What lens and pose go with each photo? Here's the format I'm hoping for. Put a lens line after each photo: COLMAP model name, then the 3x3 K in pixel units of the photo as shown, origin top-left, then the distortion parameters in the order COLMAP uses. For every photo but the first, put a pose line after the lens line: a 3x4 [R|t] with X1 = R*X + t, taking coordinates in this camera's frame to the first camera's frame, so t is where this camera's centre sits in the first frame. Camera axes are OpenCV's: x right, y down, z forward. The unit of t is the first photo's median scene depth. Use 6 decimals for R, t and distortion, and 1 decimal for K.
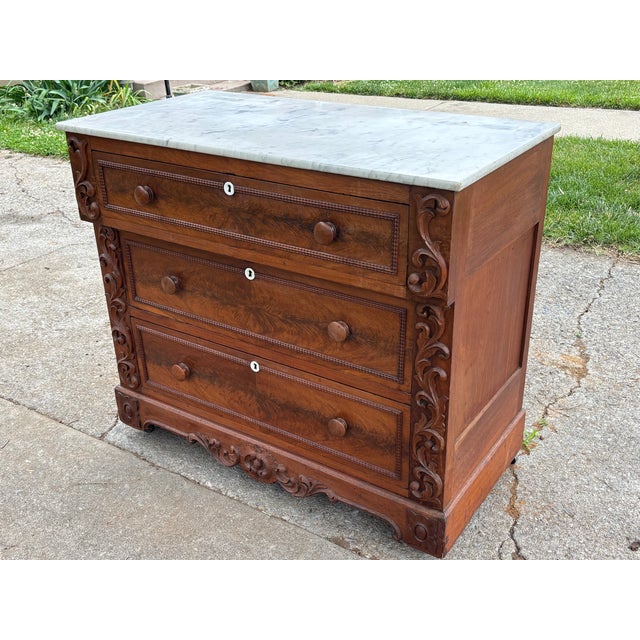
lens RADIAL K [[740.3, 0, 320.0], [0, 740.3, 320.0], [0, 0, 1]] dist [0.163861, -0.487750]
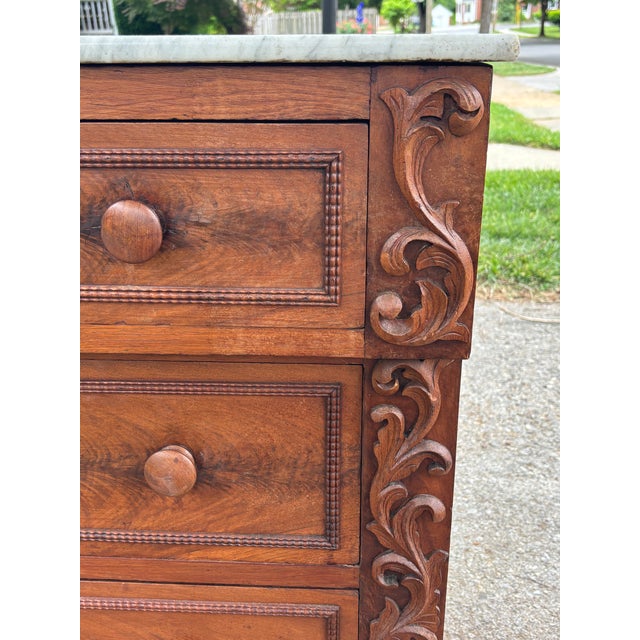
lens RADIAL K [[740.3, 0, 320.0], [0, 740.3, 320.0], [0, 0, 1]] dist [0.163861, -0.487750]
pose [[0.860632, -0.165596, 0.481550, -0.088099], [0.210232, 0.976841, -0.039810, -0.032130], [-0.463805, 0.135499, 0.875514, 0.537246]]
